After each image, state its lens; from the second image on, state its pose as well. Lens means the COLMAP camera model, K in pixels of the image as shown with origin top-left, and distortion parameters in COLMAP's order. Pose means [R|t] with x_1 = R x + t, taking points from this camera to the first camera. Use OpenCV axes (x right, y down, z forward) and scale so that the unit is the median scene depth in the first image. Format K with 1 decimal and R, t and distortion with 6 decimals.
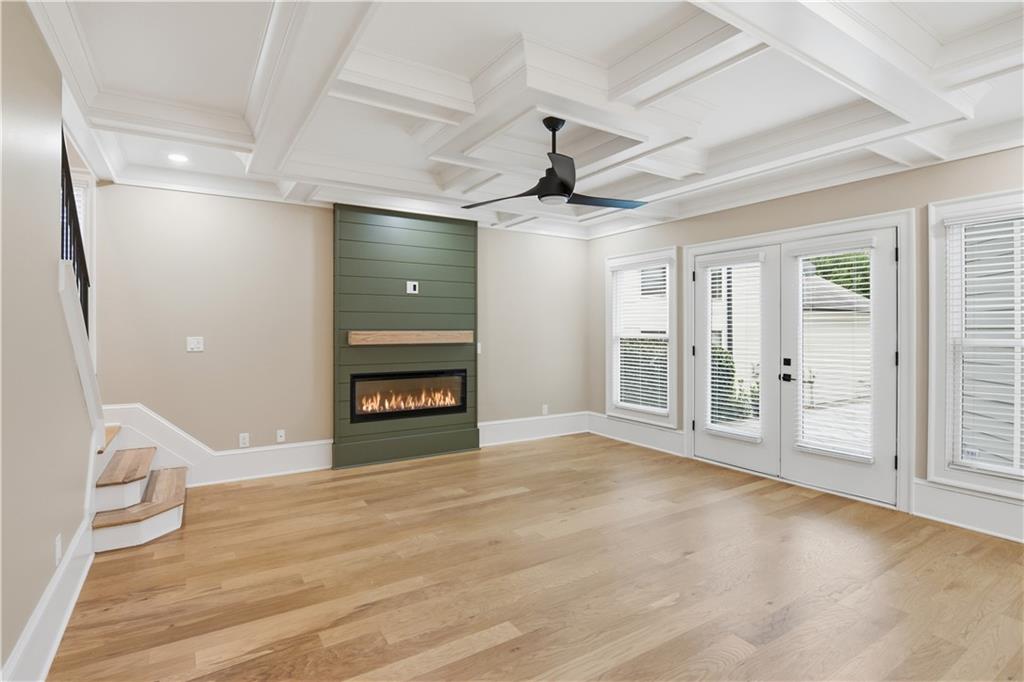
lens RADIAL K [[509.2, 0, 509.2], [0, 509.2, 327.2], [0, 0, 1]] dist [-0.003894, -0.010663]
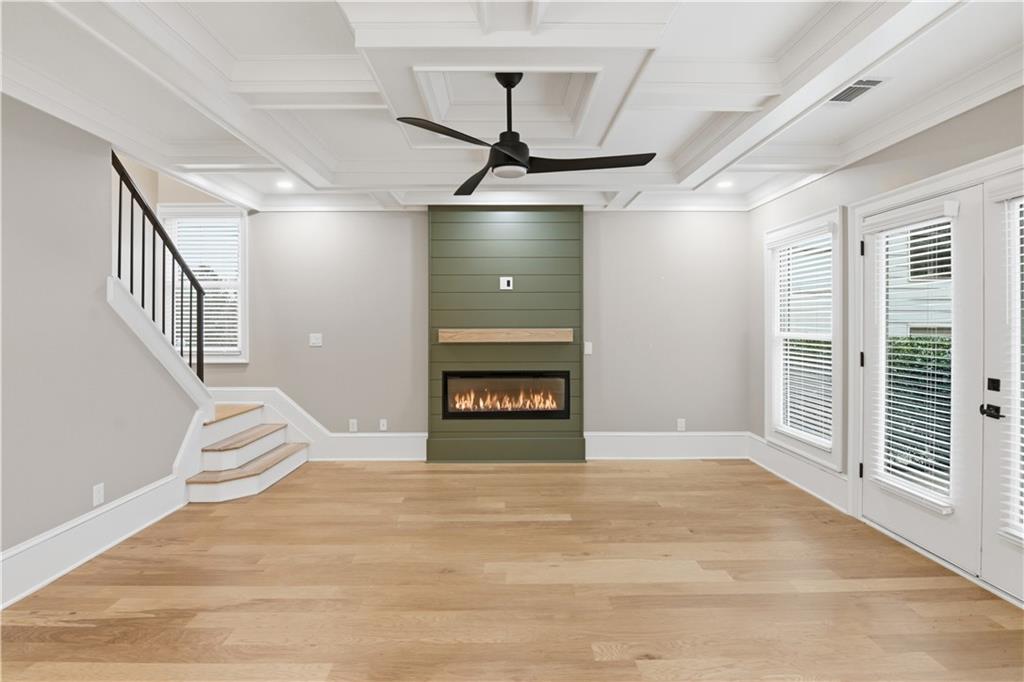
lens RADIAL K [[514.8, 0, 510.0], [0, 514.8, 322.6], [0, 0, 1]] dist [-0.001612, -0.011679]
pose [[0.850082, -0.003486, -0.526639, 0.348761], [0.004878, 0.999987, 0.001255, -0.005456], [0.526628, -0.003636, 0.850088, 0.195396]]
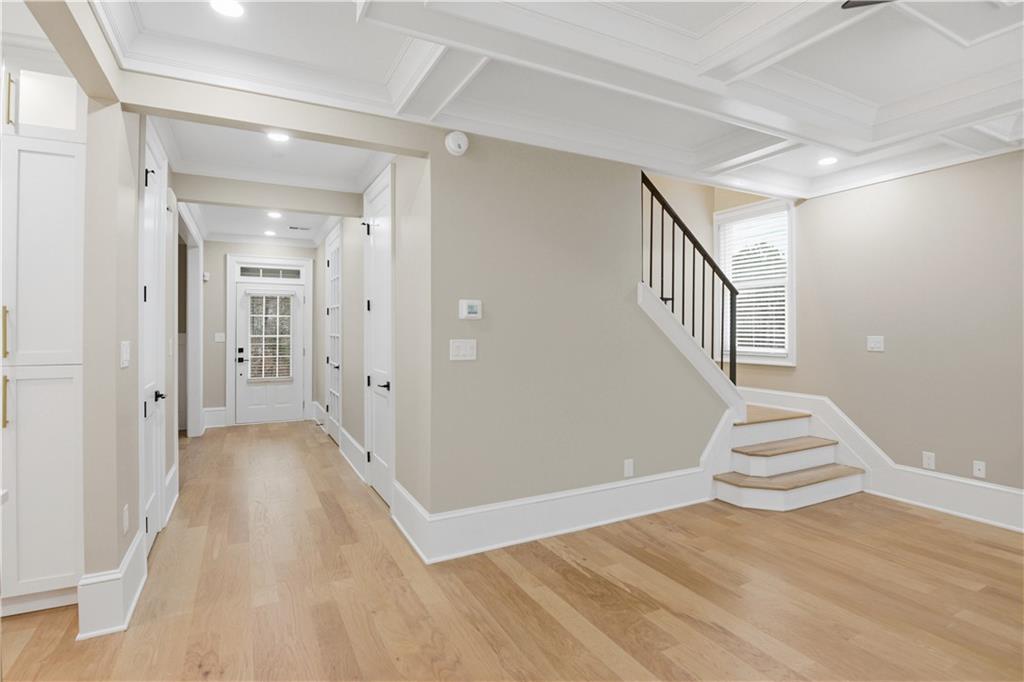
lens RADIAL K [[509.2, 0, 509.2], [0, 509.2, 327.2], [0, 0, 1]] dist [-0.003894, -0.010663]
pose [[-0.082868, -0.004126, -0.996552, 0.334615], [0.004780, 0.999978, -0.004537, 0.003442], [0.996549, -0.005139, -0.082846, 0.352489]]
